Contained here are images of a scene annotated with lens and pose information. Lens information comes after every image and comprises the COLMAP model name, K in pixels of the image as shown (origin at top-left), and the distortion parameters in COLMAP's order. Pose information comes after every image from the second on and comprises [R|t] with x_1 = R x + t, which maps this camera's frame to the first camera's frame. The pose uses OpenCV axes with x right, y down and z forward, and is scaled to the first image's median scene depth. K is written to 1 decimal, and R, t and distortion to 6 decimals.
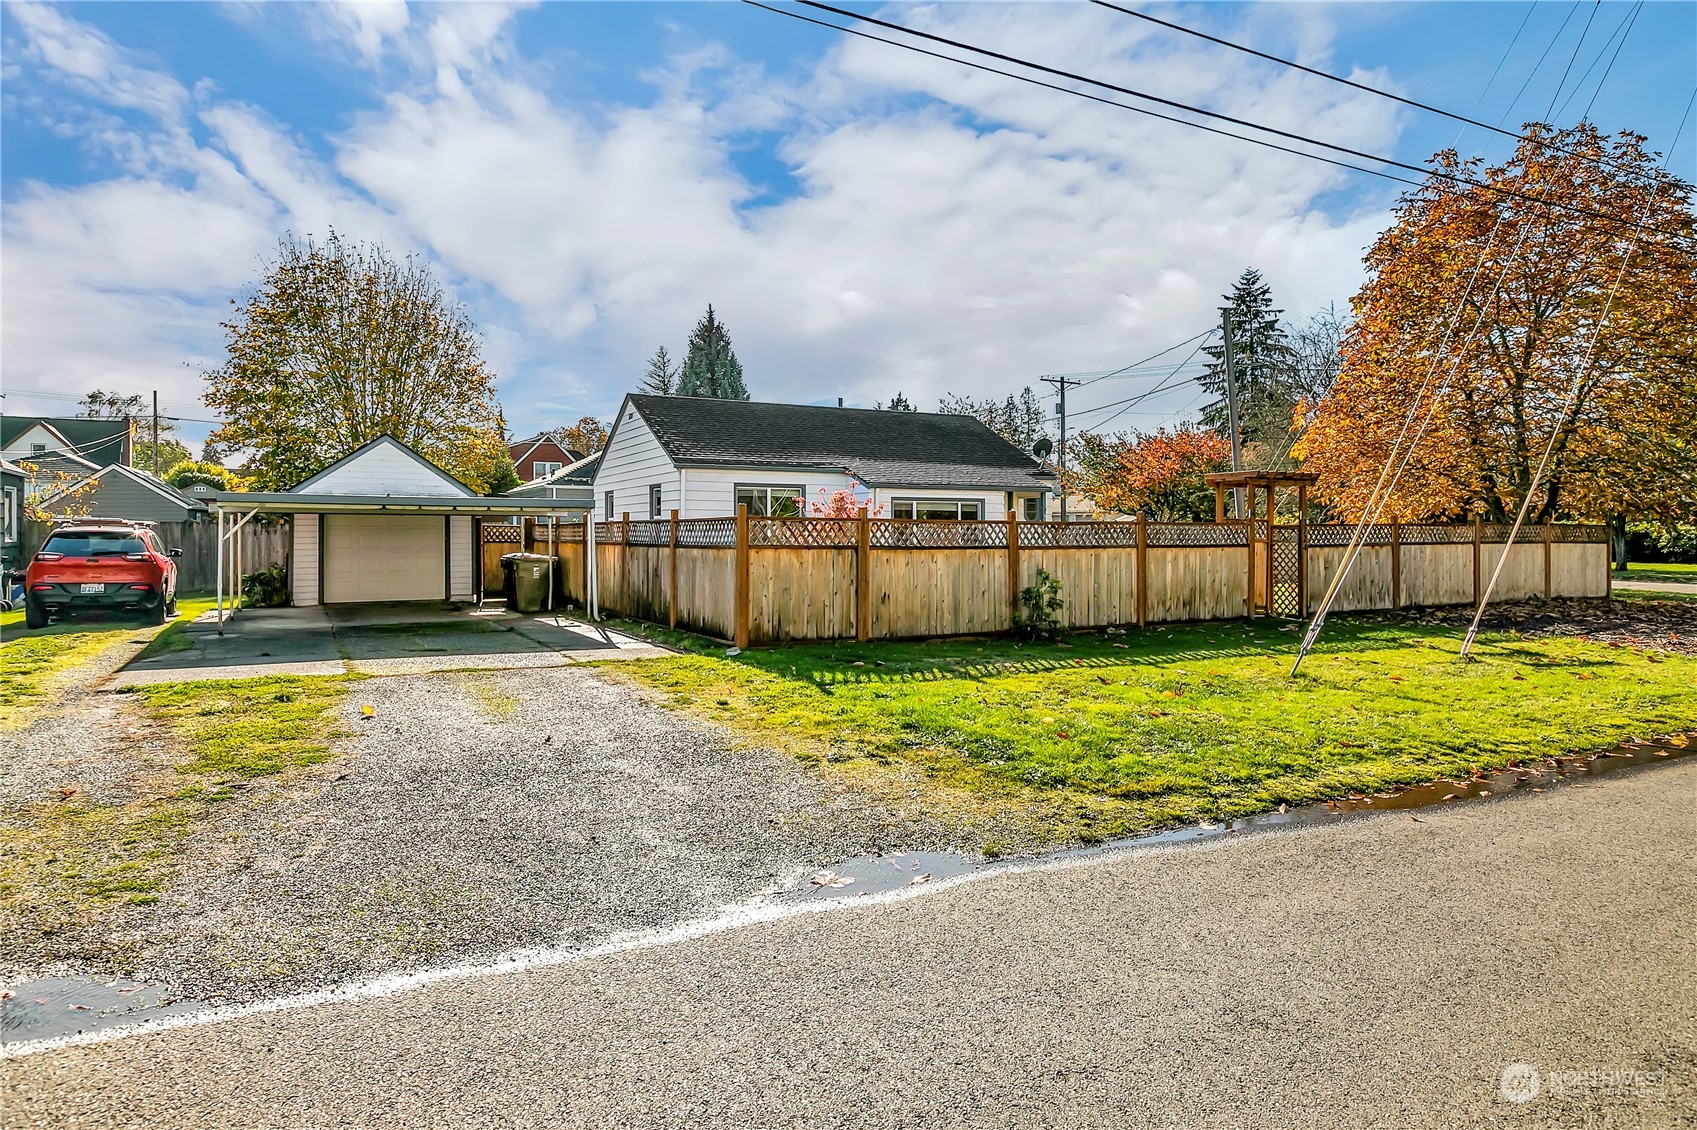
lens RADIAL K [[1023.0, 0, 848.5], [0, 1023.0, 565.0], [0, 0, 1]] dist [0.005003, -0.000093]
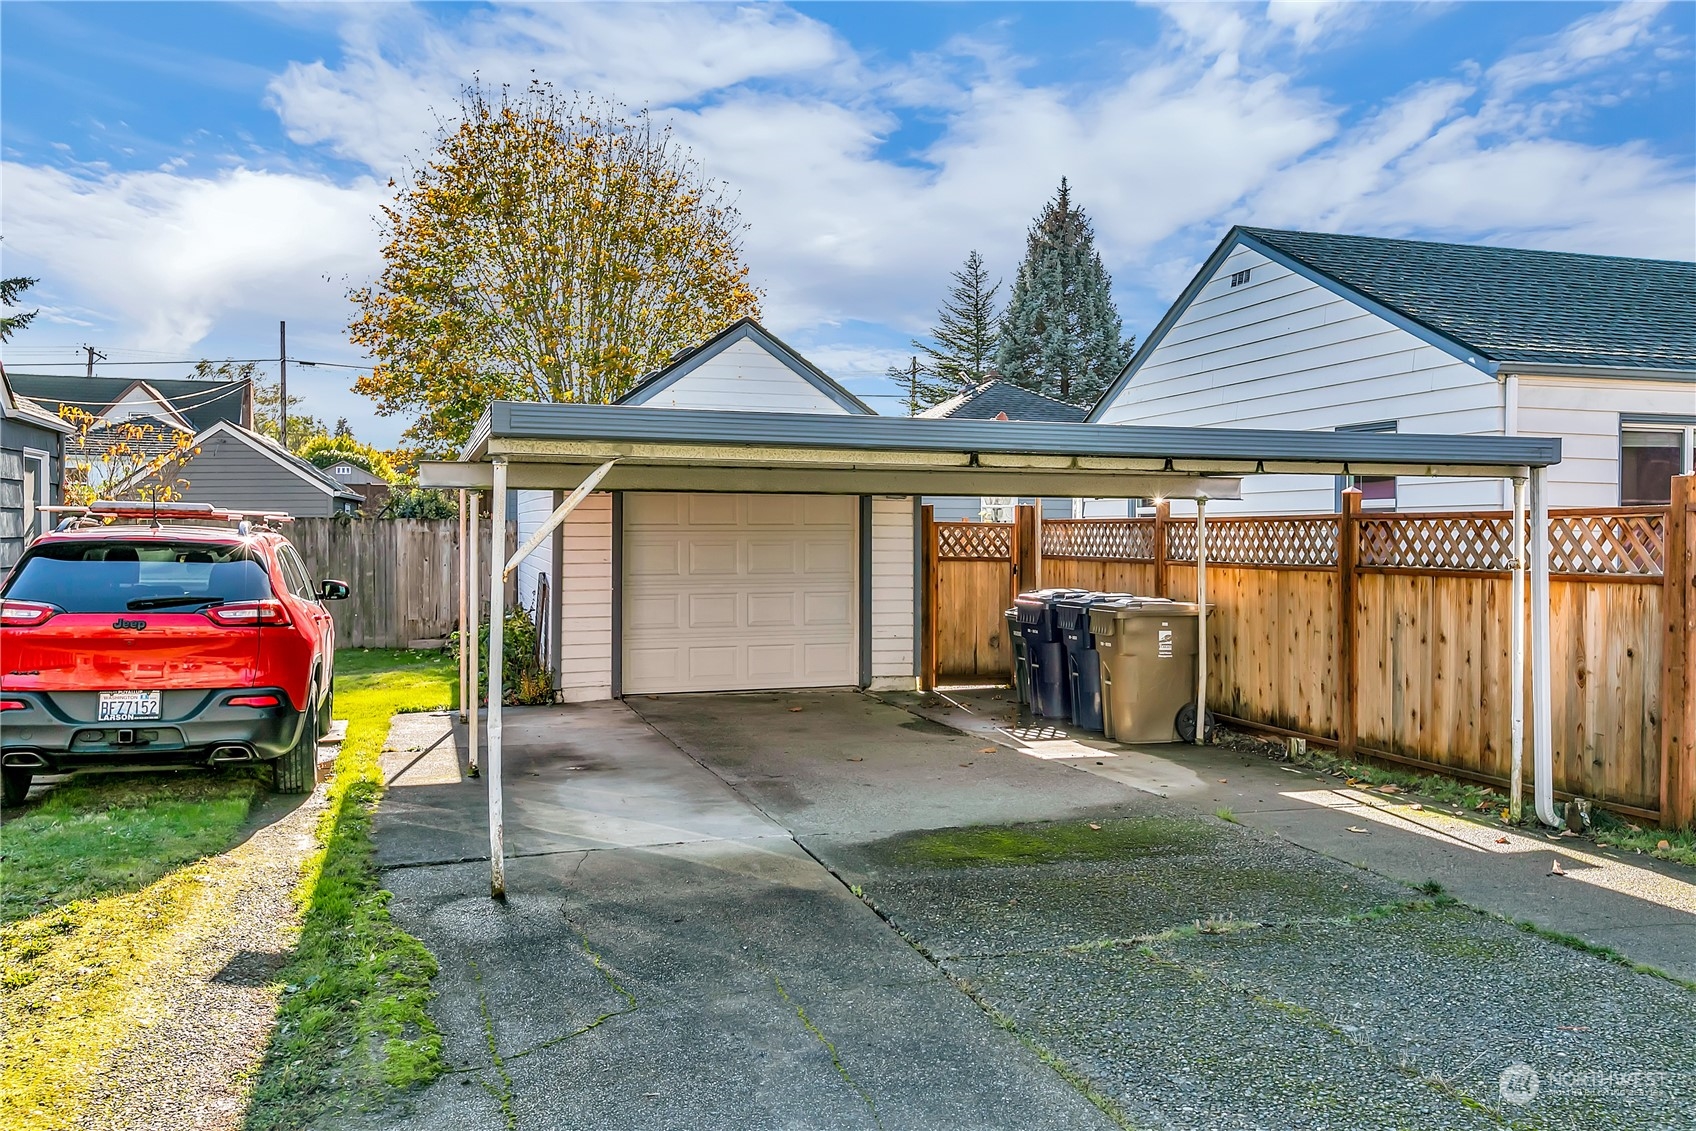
lens RADIAL K [[1405.7, 0, 848.0], [0, 1405.7, 565.5], [0, 0, 1]] dist [-0.001636, 0.000219]
pose [[0.978086, 0.004762, -0.208148, -0.265447], [-0.007017, 0.999924, -0.010094, -0.013694], [0.208084, 0.011334, 0.978045, 0.387119]]
